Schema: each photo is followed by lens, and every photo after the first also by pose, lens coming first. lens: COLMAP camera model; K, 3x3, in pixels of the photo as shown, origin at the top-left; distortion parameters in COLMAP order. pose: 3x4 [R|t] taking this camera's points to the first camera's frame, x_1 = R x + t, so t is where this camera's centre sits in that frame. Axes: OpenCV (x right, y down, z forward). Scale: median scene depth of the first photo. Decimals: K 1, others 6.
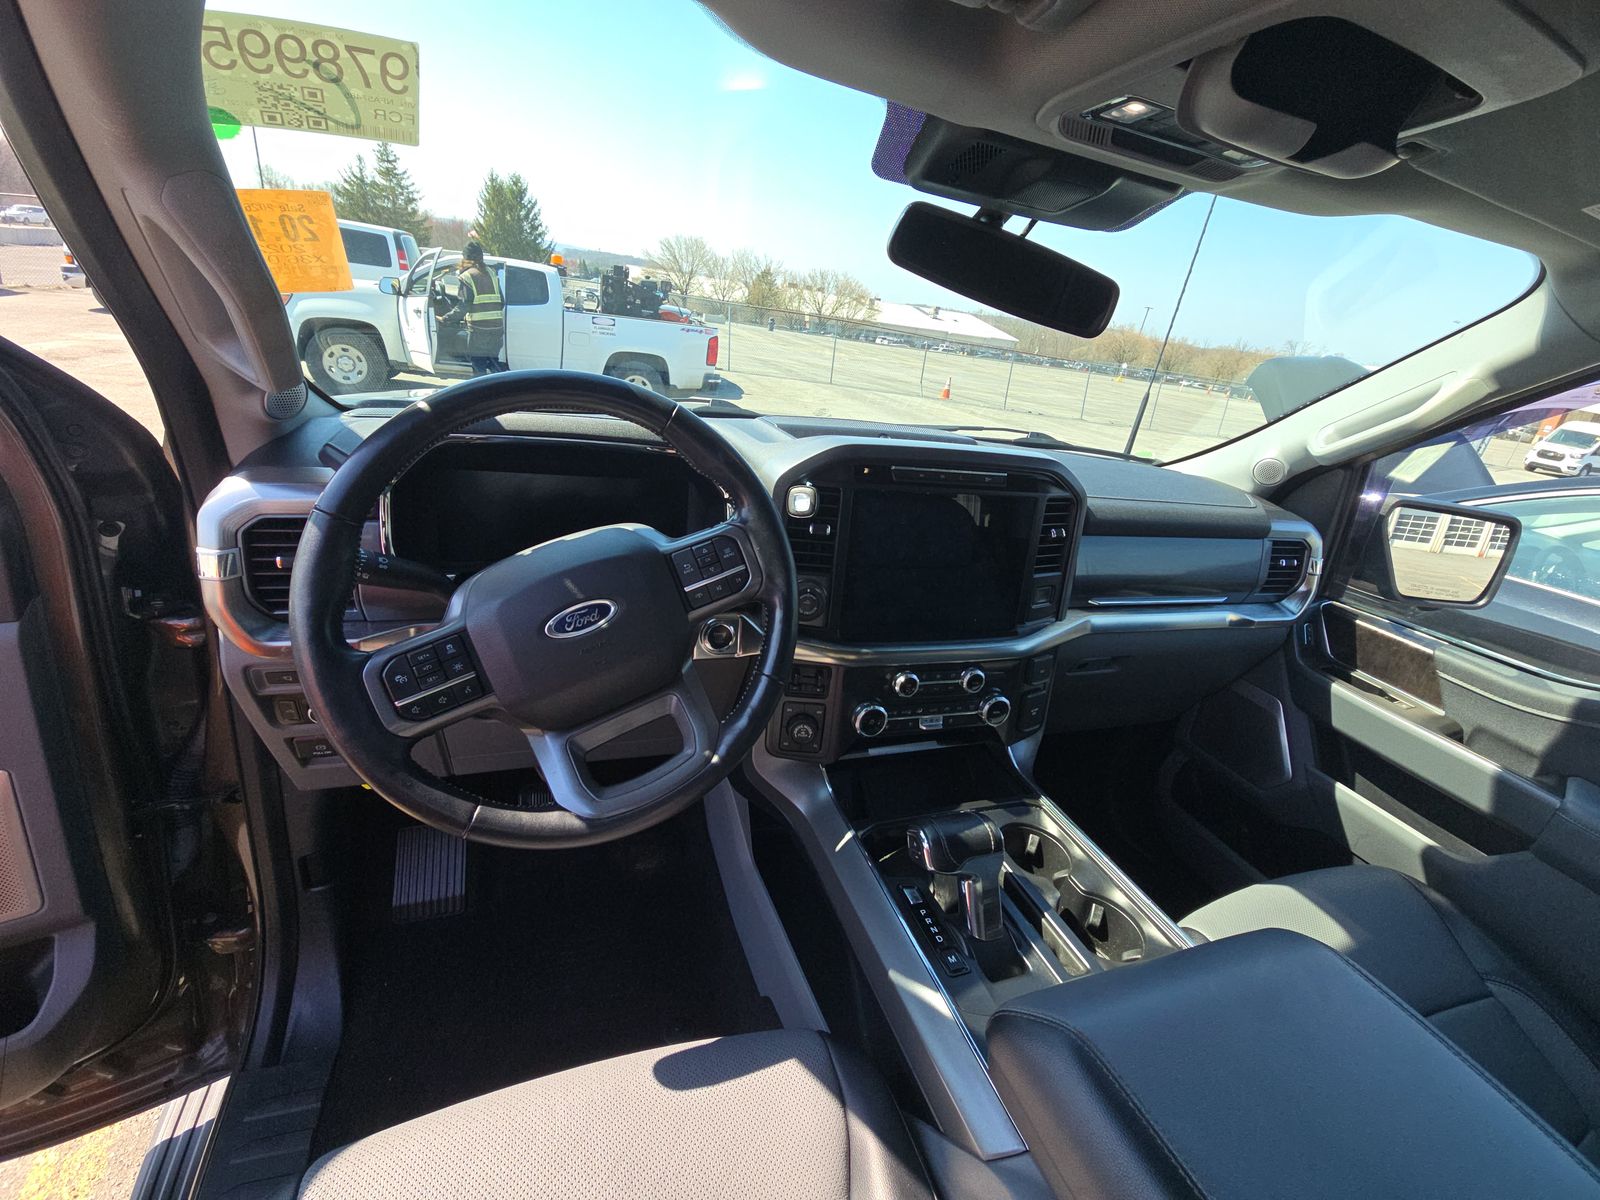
lens RADIAL K [[642.1, 0, 800.0], [0, 642.1, 600.0], [0, 0, 1]] dist [0.017502, -0.012374]
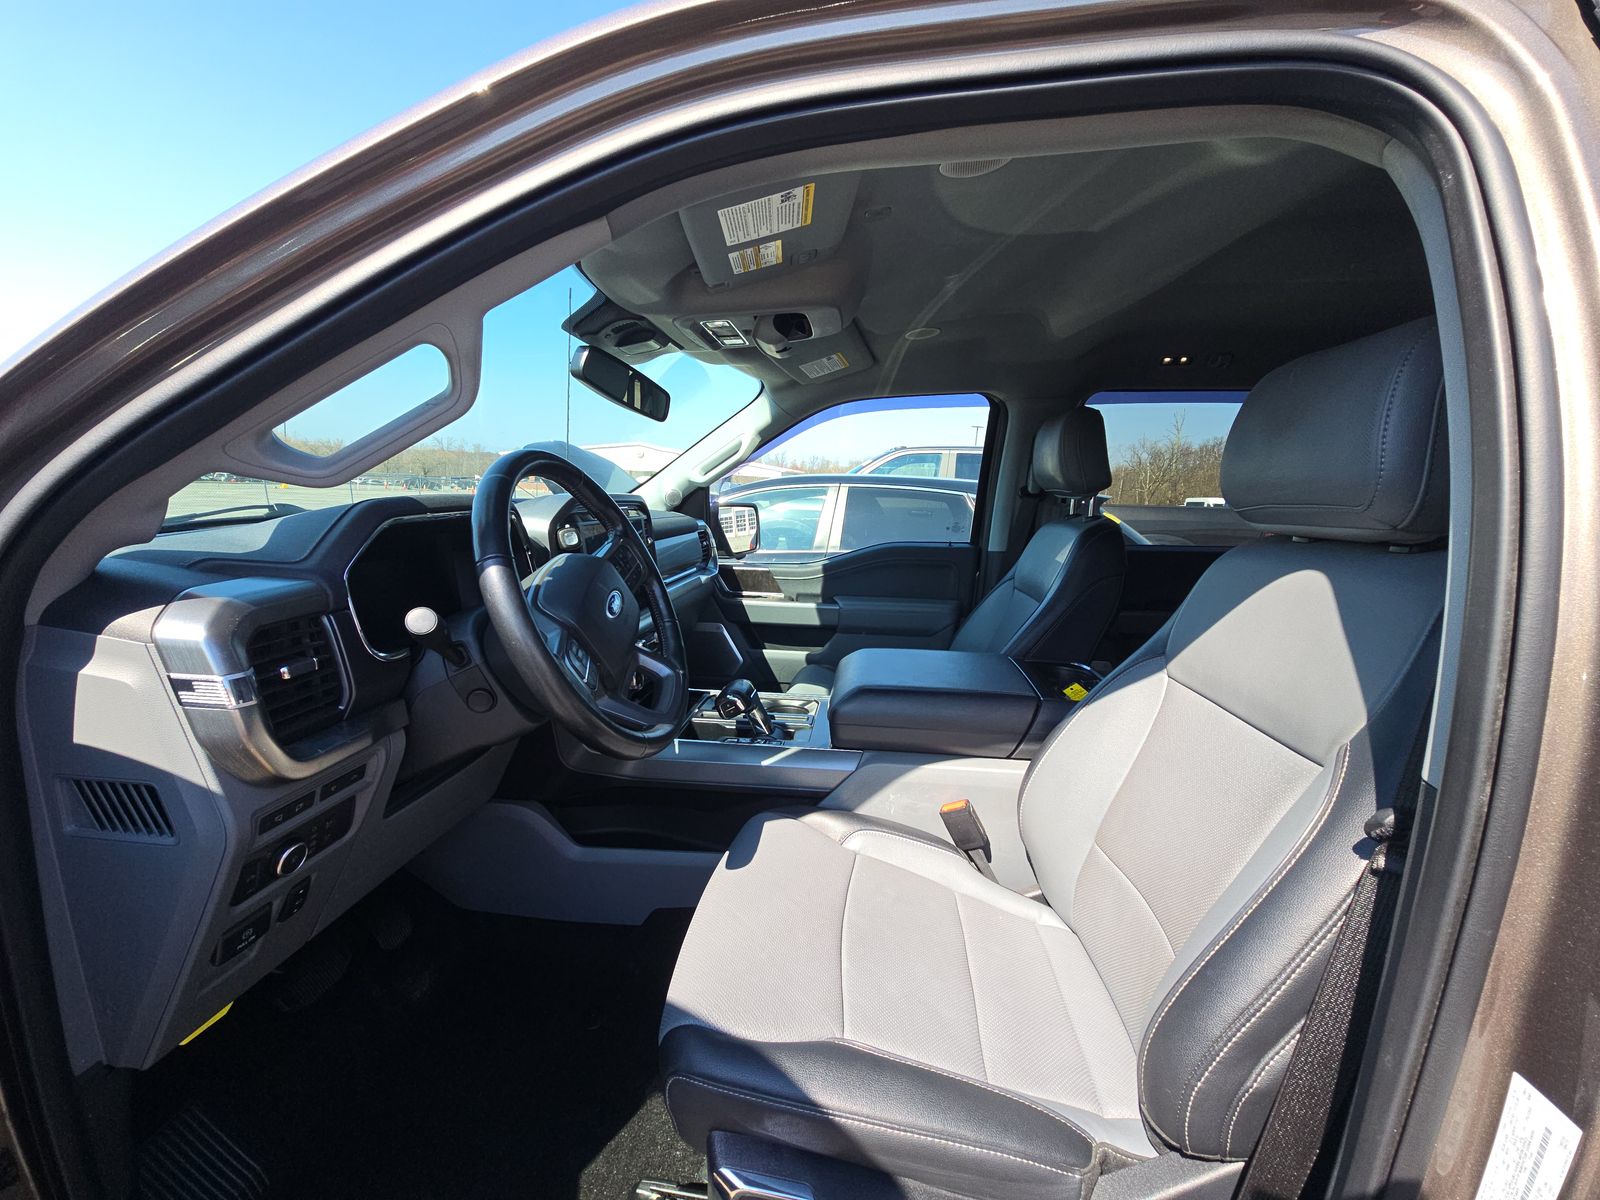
lens RADIAL K [[638.3, 0, 795.5], [0, 638.3, 603.3], [0, 0, 1]] dist [0.025686, -0.021151]
pose [[0.451793, -0.271031, 0.849956, -0.713062], [0.370693, 0.923625, 0.097481, 0.018487], [-0.811462, 0.271032, 0.517757, -0.069027]]
